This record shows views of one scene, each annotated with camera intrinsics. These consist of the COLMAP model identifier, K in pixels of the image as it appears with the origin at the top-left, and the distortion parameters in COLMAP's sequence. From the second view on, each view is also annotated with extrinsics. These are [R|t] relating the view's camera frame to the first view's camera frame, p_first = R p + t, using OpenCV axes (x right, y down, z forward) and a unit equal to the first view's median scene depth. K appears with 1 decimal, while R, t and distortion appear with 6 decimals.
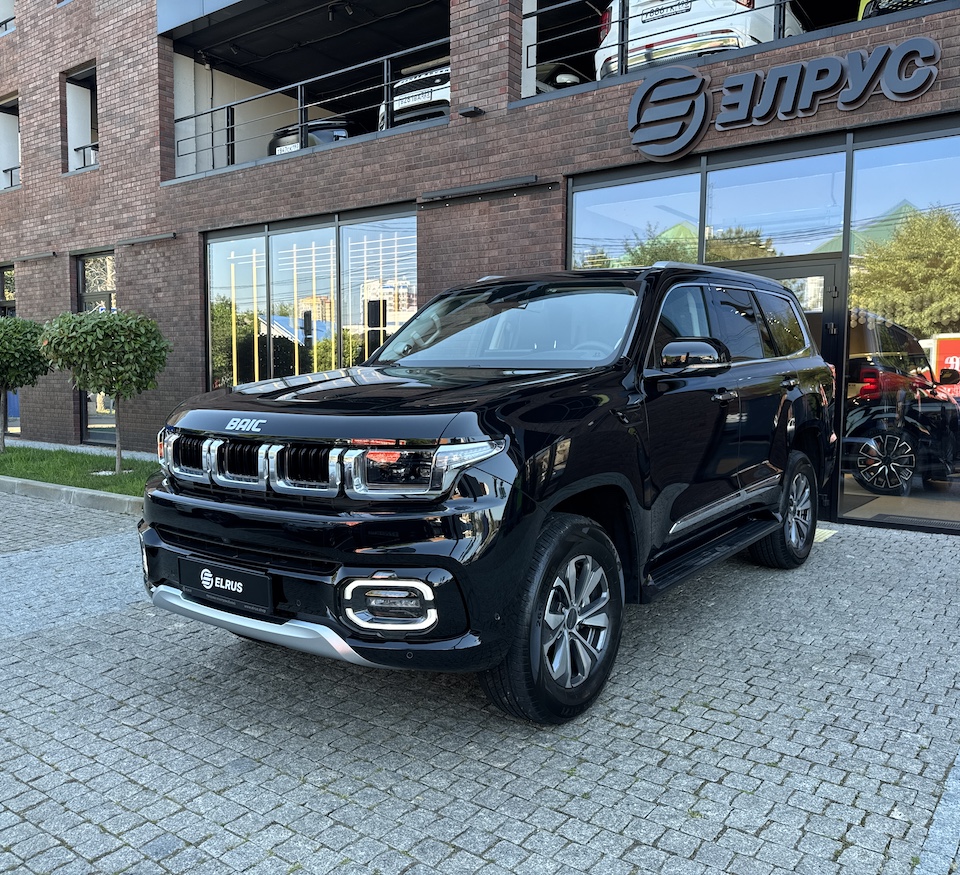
lens RADIAL K [[822.0, 0, 517.2], [0, 822.0, 445.0], [0, 0, 1]] dist [0.027575, -0.045189]
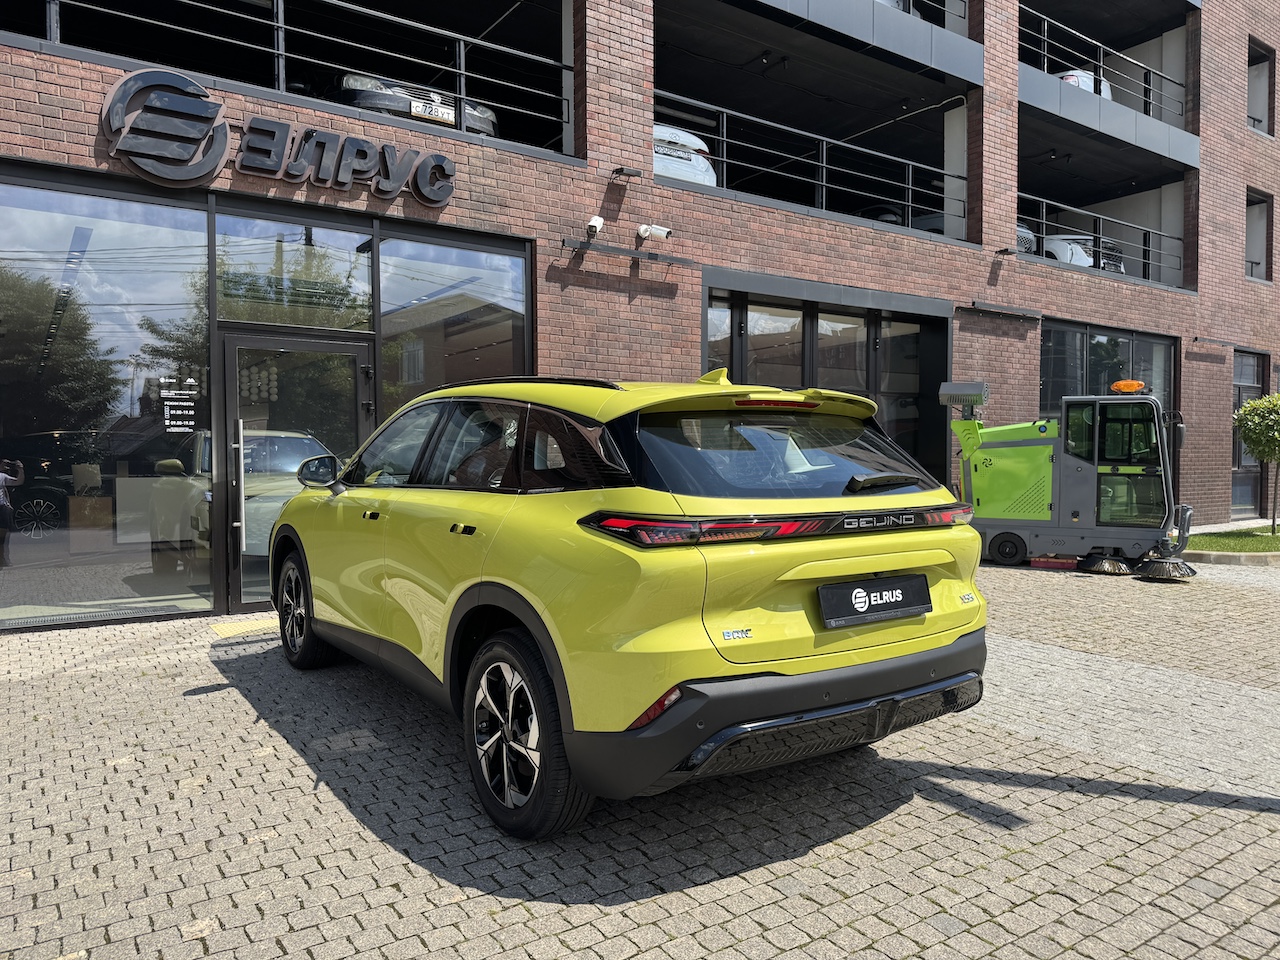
lens RADIAL K [[904.4, 0, 641.5], [0, 904.4, 484.4], [0, 0, 1]] dist [0.011514, -0.020529]
pose [[0.331928, -0.035908, 0.942621, -0.581437], [0.075569, 0.997076, 0.011372, -0.036566], [-0.940273, 0.067458, 0.333671, 0.343410]]
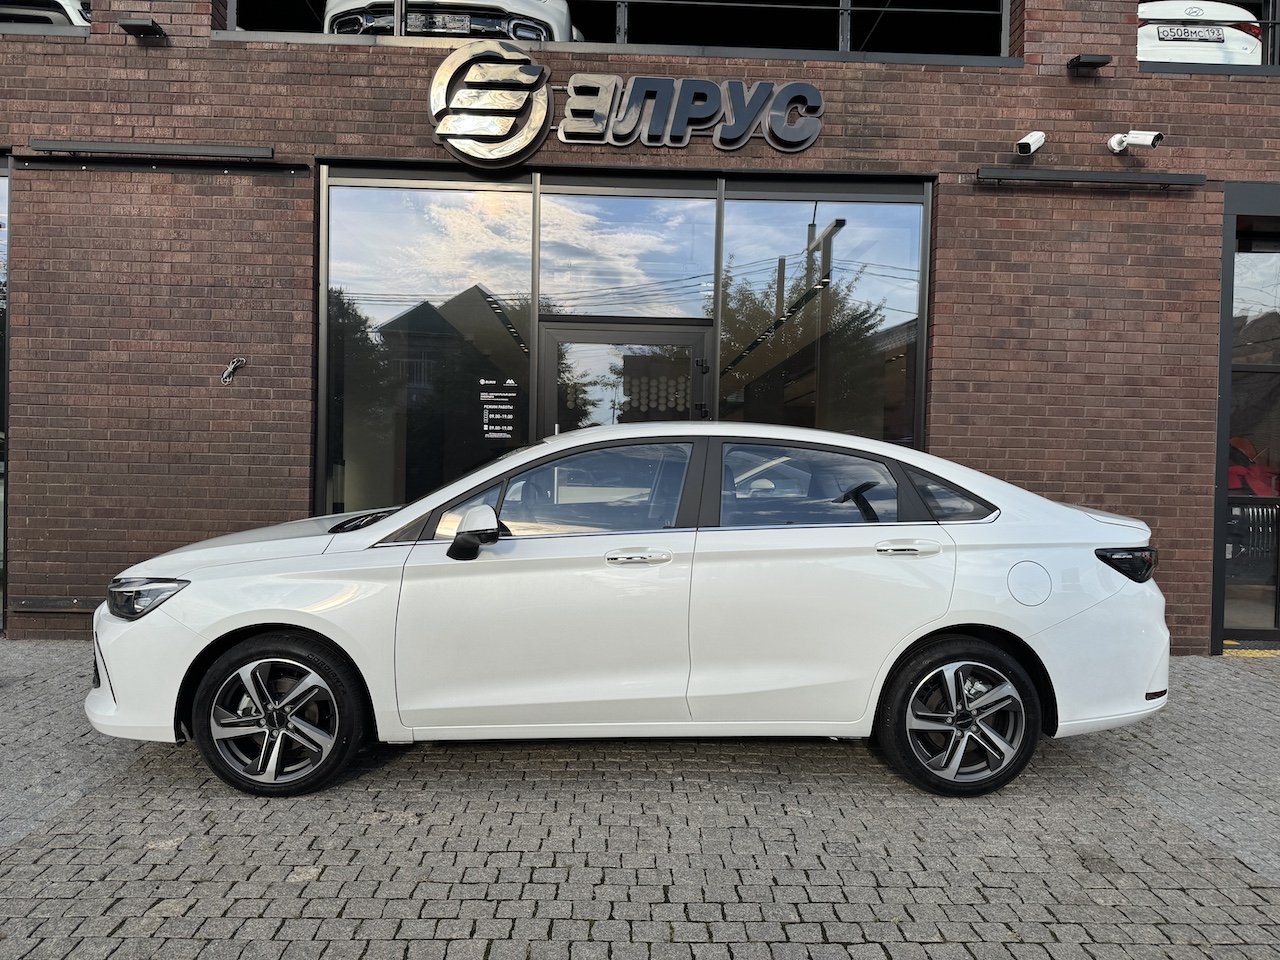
lens RADIAL K [[904.4, 0, 636.1], [0, 904.4, 482.3], [0, 0, 1]] dist [0.011514, -0.020529]
pose [[0.796733, -0.000338, 0.604332, -0.227929], [0.032244, 0.998599, -0.041950, -0.033411], [-0.603471, 0.052909, 0.795628, 0.347642]]
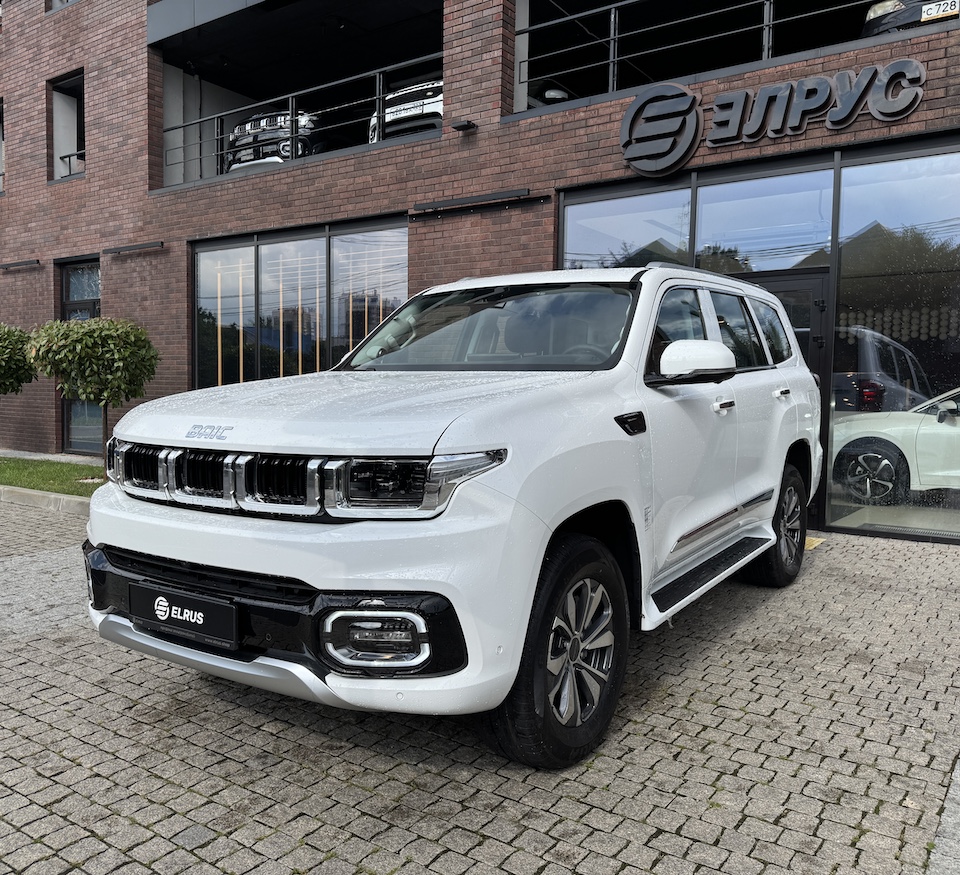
lens RADIAL K [[822.0, 0, 514.2], [0, 822.0, 445.9], [0, 0, 1]] dist [0.027575, -0.045189]
pose [[0.999658, 0.005902, 0.025492, -0.023672], [-0.005474, 0.999844, -0.016803, 0.008195], [-0.025587, 0.016657, 0.999534, -0.009847]]
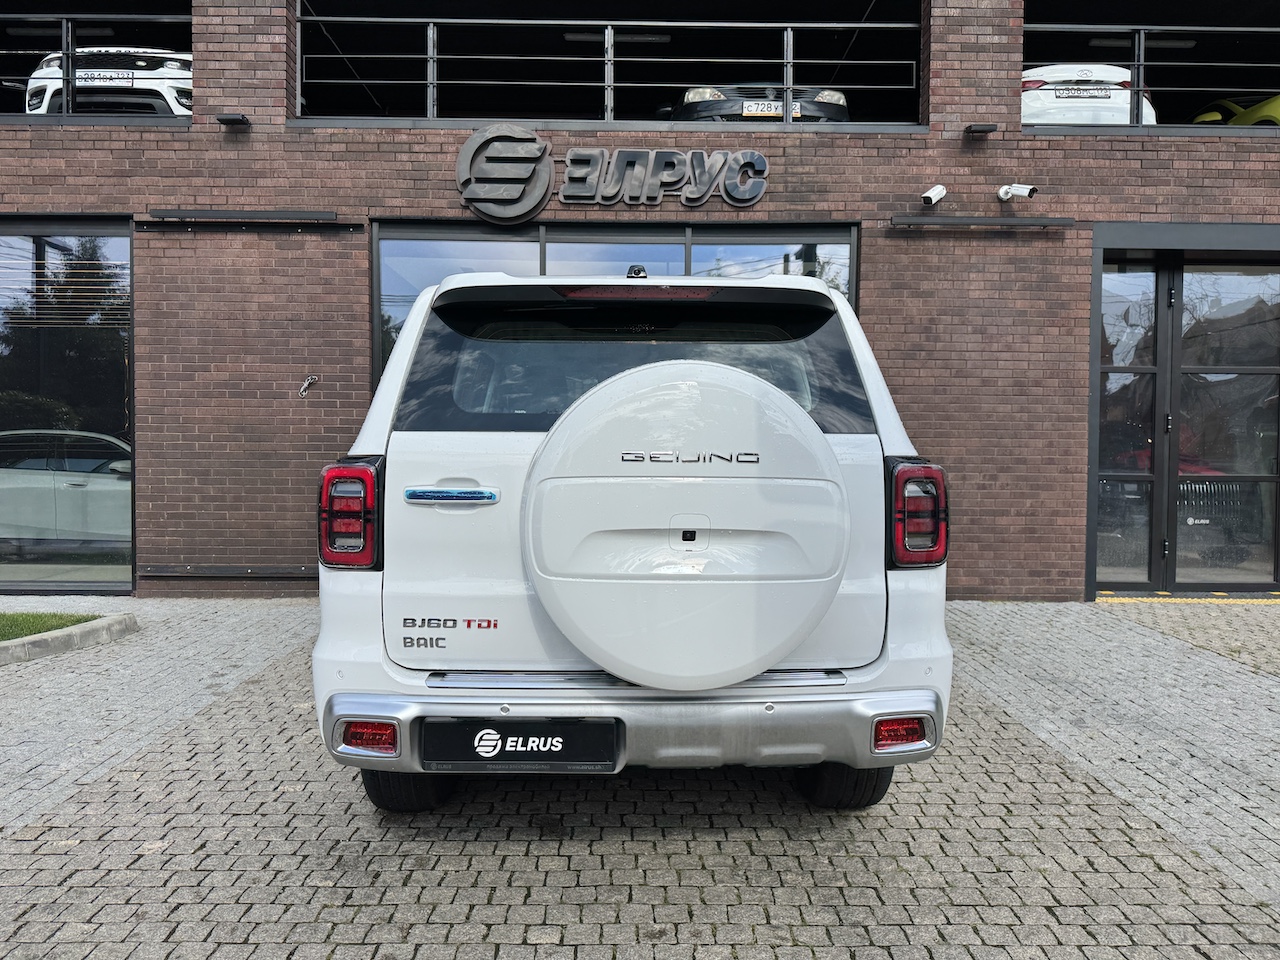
lens RADIAL K [[904.4, 0, 635.4], [0, 904.4, 481.3], [0, 0, 1]] dist [0.011514, -0.020529]
pose [[0.809352, -0.017094, 0.587074, -0.347143], [0.044264, 0.998509, -0.031949, -0.018358], [-0.585653, 0.051844, 0.808902, 0.124429]]
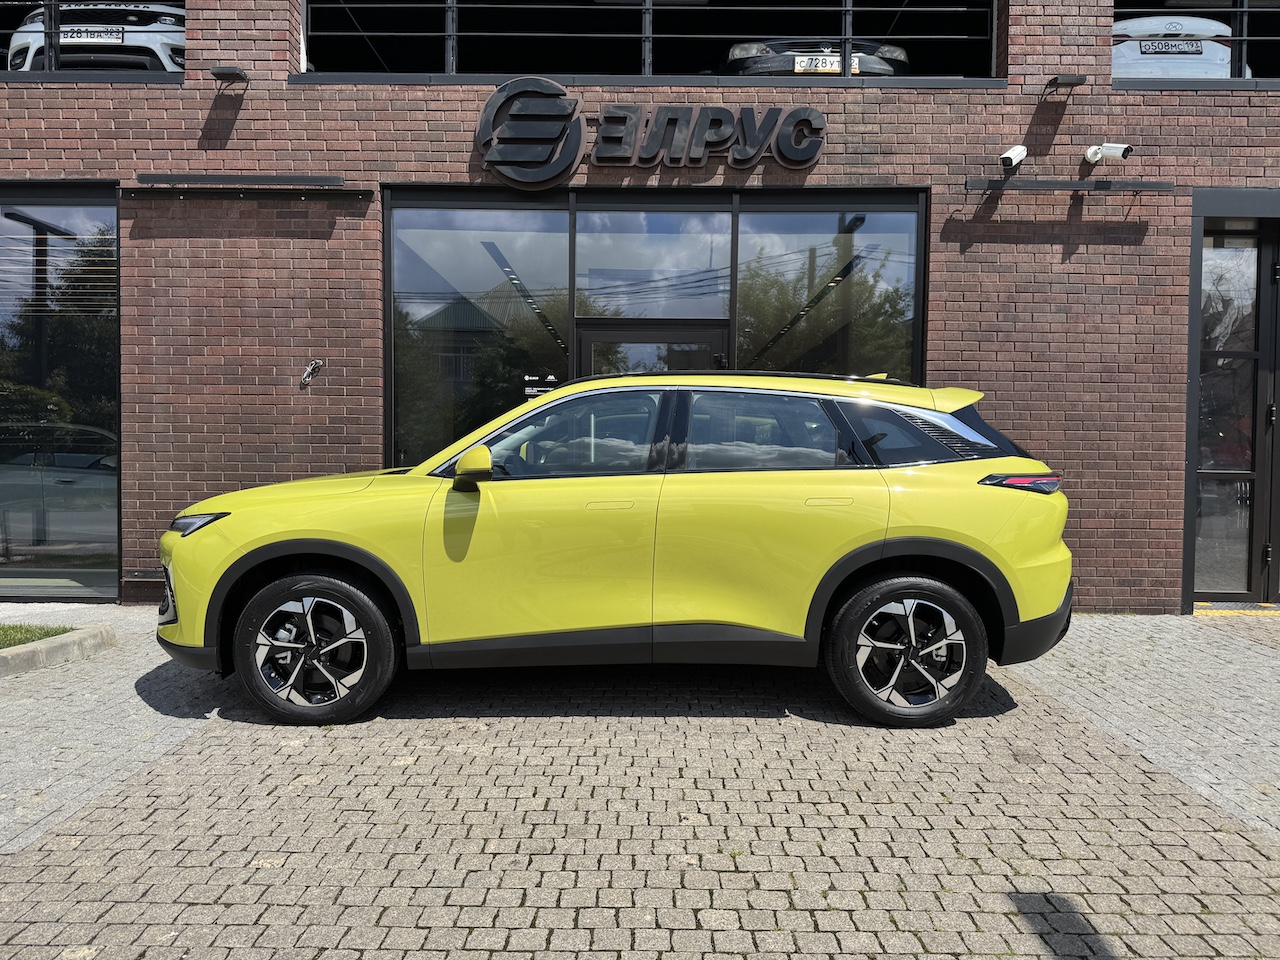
lens RADIAL K [[904.4, 0, 640.5], [0, 904.4, 482.8], [0, 0, 1]] dist [0.011514, -0.020529]
pose [[0.817518, -0.015548, 0.575693, -0.295674], [0.041459, 0.998631, -0.031905, -0.018518], [-0.574409, 0.049950, 0.817043, 0.241078]]
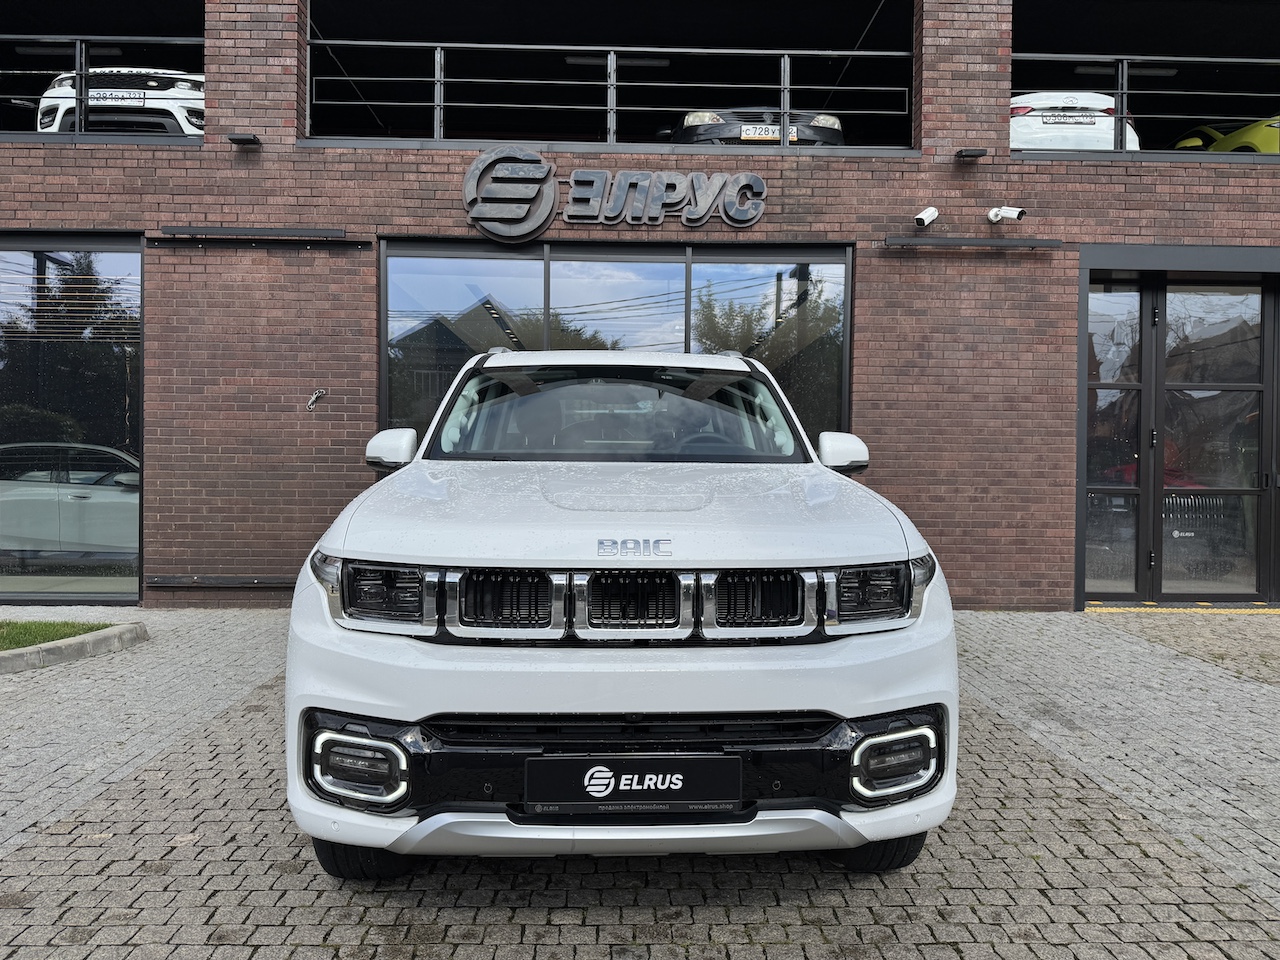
lens RADIAL K [[904.4, 0, 641.2], [0, 904.4, 479.9], [0, 0, 1]] dist [0.011514, -0.020529]
pose [[0.800590, -0.004434, 0.599196, -0.372426], [0.043257, 0.997791, -0.050413, -0.013085], [-0.597649, 0.066280, 0.799014, 0.110618]]
